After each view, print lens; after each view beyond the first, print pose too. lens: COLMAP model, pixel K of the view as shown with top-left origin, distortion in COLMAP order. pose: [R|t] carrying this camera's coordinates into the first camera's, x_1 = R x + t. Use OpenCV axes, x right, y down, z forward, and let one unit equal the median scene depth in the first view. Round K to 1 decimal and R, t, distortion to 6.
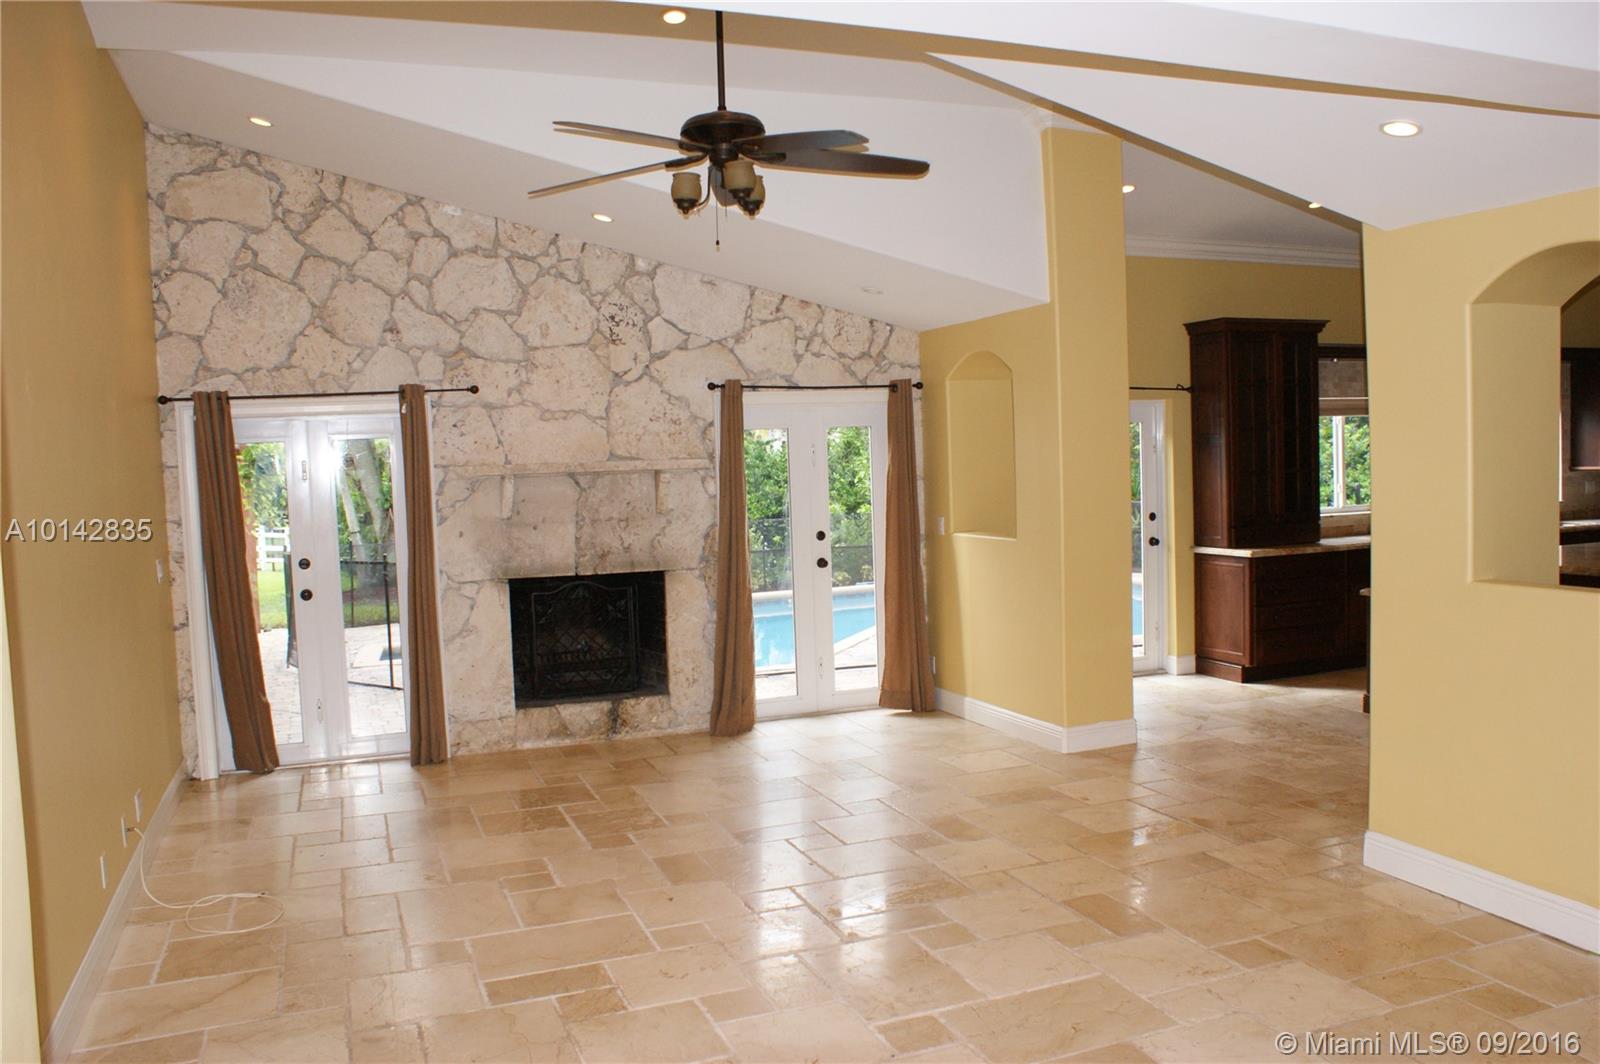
lens RADIAL K [[1260.9, 0, 816.6], [0, 1260.9, 535.7], [0, 0, 1]] dist [-0.162888, 0.143345]
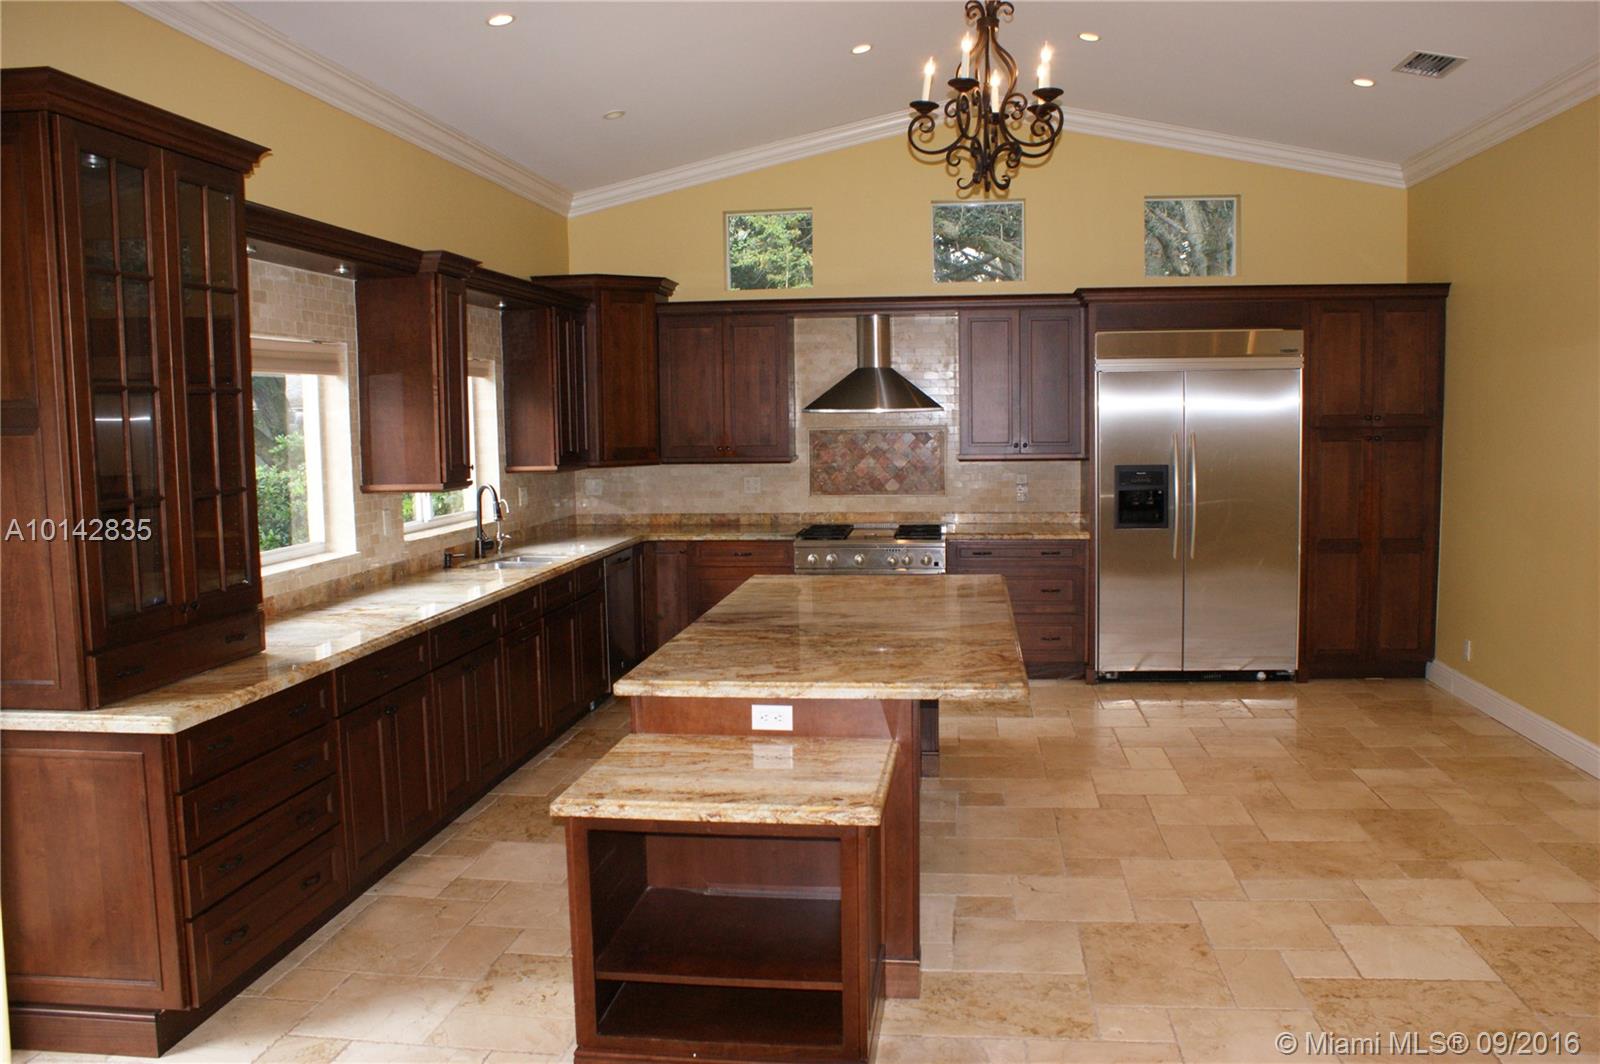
lens RADIAL K [[1260.9, 0, 816.6], [0, 1260.9, 535.7], [0, 0, 1]] dist [-0.162888, 0.143345]
pose [[0.477794, -0.058707, 0.876508, 0.119619], [0.053119, 0.997869, 0.037880, -0.042095], [-0.876865, 0.028460, 0.479894, 0.608950]]
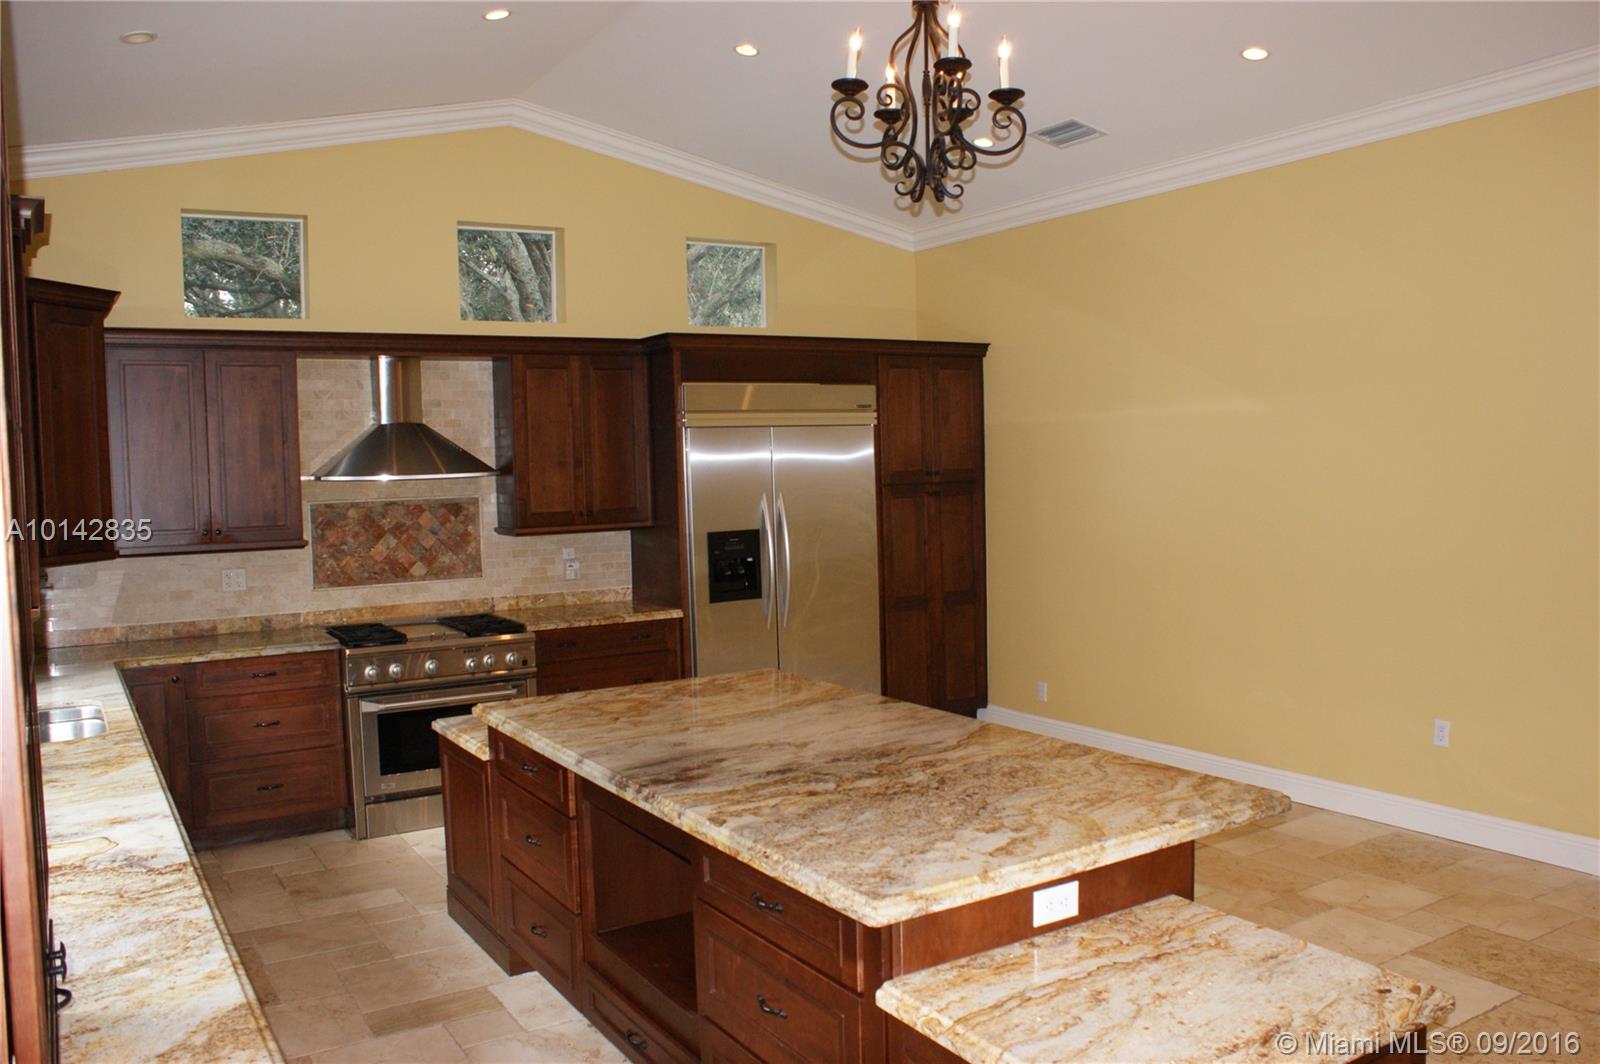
lens RADIAL K [[1260.9, 0, 816.6], [0, 1260.9, 535.7], [0, 0, 1]] dist [-0.162888, 0.143345]
pose [[-0.182190, -0.019548, 0.983069, 0.197434], [0.092036, 0.995074, 0.036843, -0.066107], [-0.978947, 0.097190, -0.179493, 0.900145]]
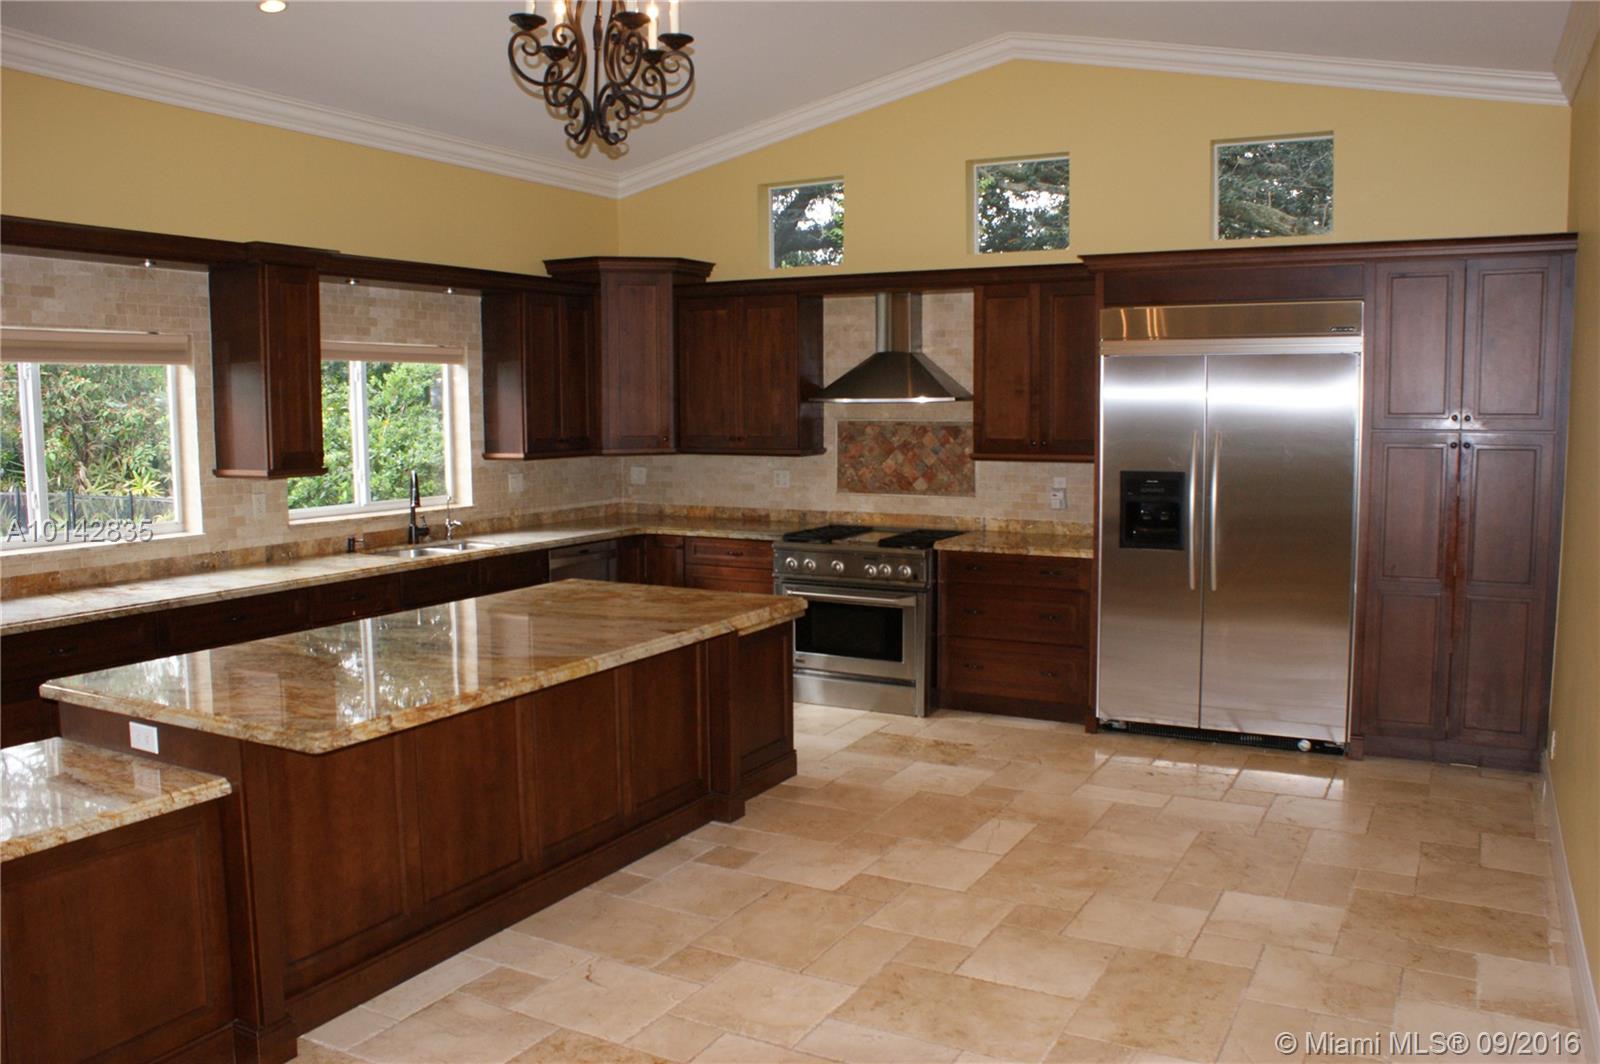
lens RADIAL K [[1260.9, 0, 816.6], [0, 1260.9, 535.7], [0, 0, 1]] dist [-0.162888, 0.143345]
pose [[0.767233, -0.037678, 0.640261, 0.377624], [0.017953, 0.999143, 0.037284, -0.039590], [-0.641118, -0.017111, 0.767252, 0.417904]]
